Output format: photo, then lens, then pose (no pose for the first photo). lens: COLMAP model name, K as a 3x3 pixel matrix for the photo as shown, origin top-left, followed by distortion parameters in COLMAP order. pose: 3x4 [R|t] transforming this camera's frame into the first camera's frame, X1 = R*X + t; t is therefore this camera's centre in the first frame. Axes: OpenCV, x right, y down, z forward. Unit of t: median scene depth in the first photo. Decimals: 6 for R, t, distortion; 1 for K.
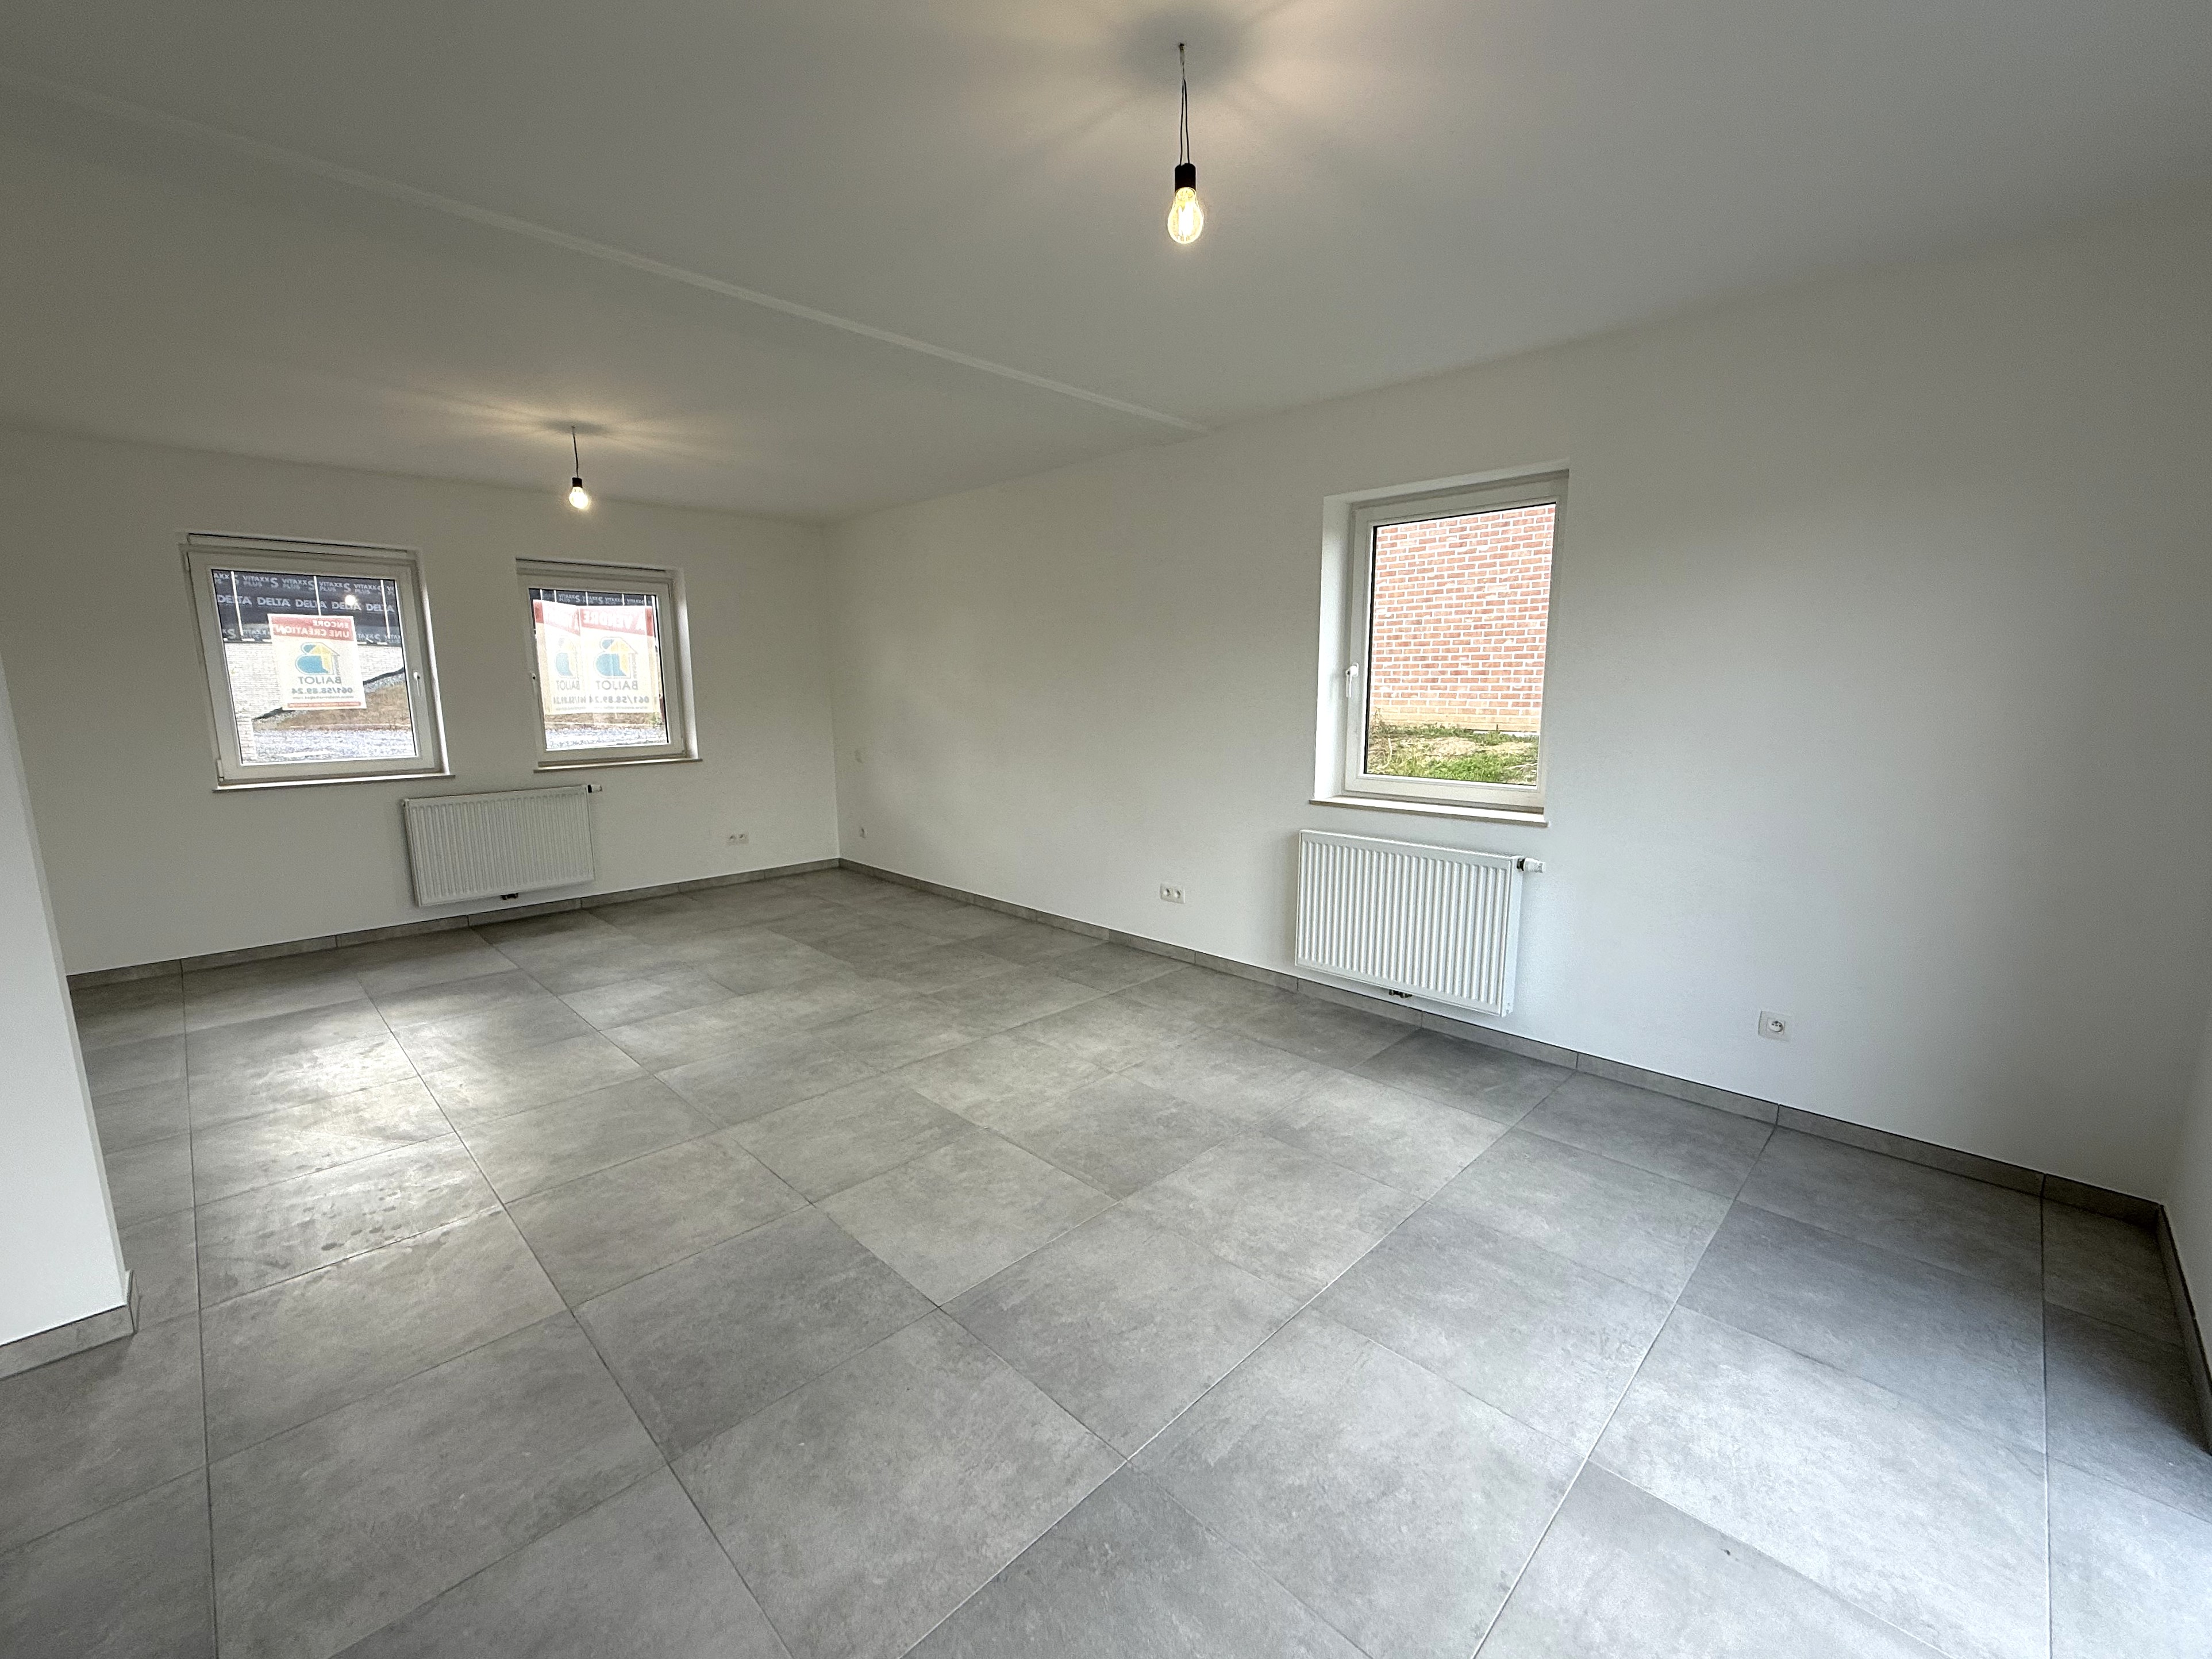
lens RADIAL K [[916.6, 0, 1106.0], [0, 916.6, 829.5], [0, 0, 1]] dist [-0.001618, 0.000030]
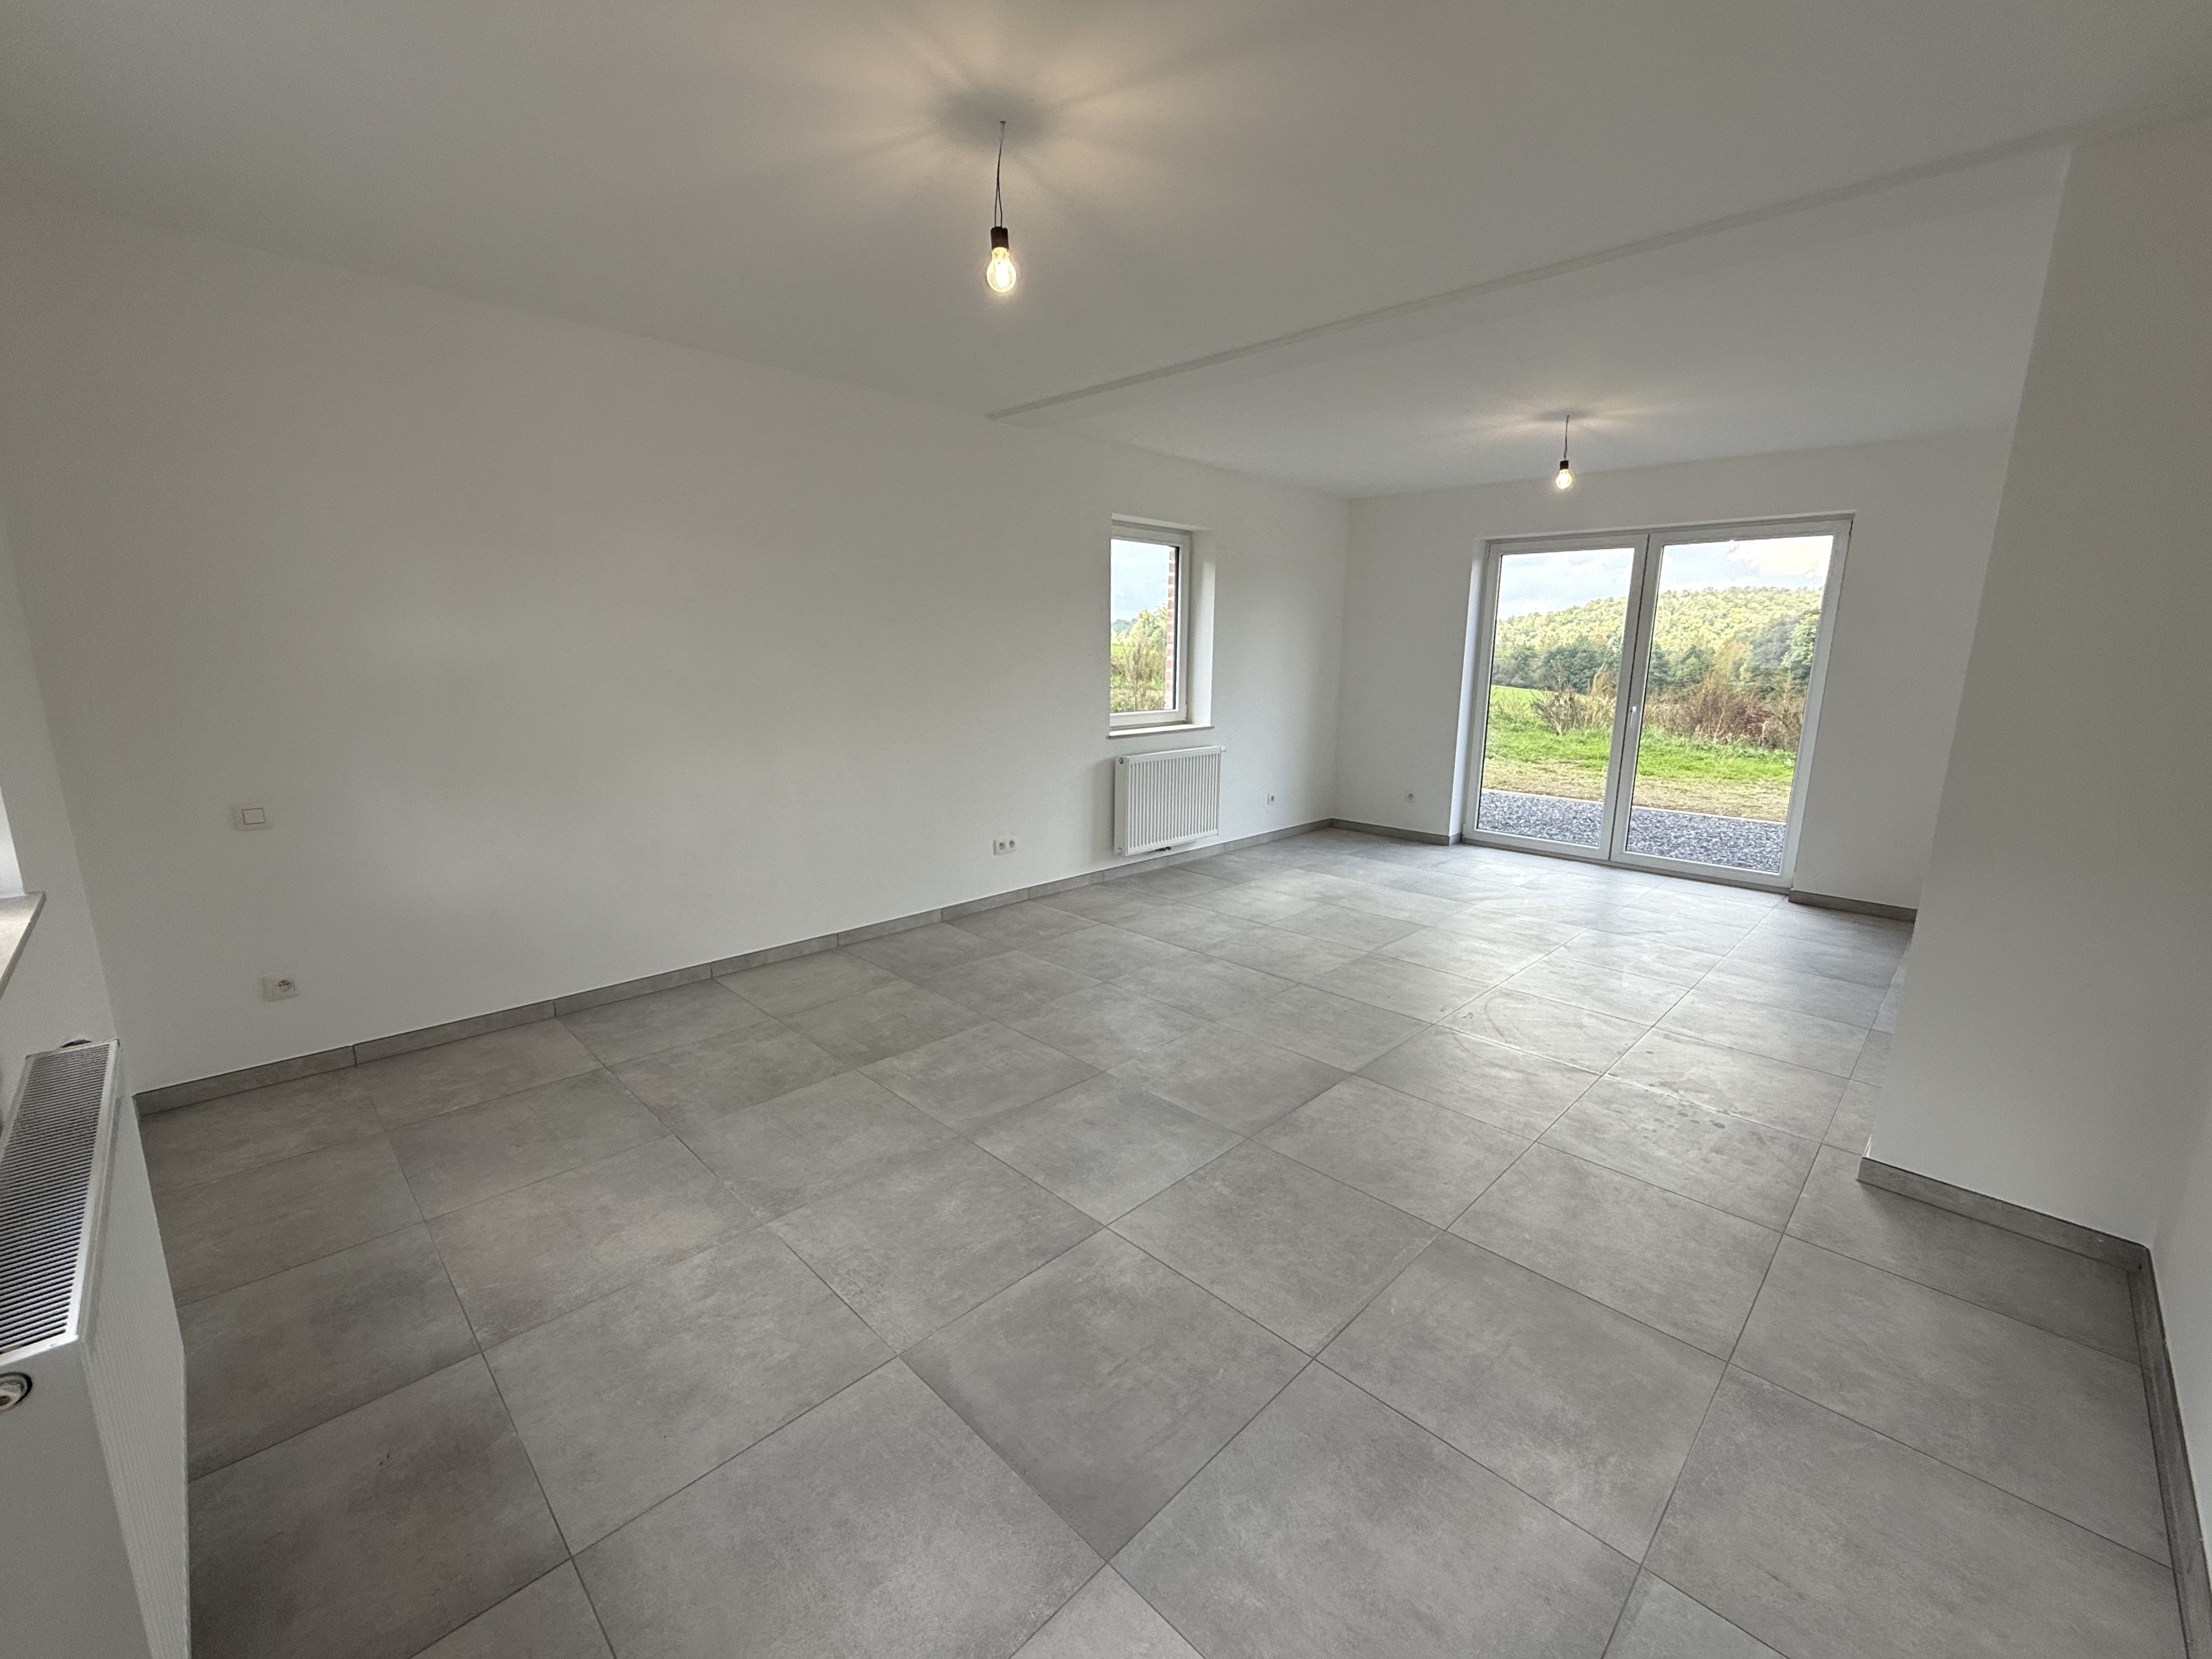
lens RADIAL K [[916.7, 0, 1106.0], [0, 916.7, 829.5], [0, 0, 1]] dist [-0.001618, 0.000030]
pose [[0.003131, -0.193801, 0.981036, -1.099090], [0.153297, 0.969538, 0.191040, -0.151330], [-0.988175, 0.149791, 0.032745, 0.955668]]
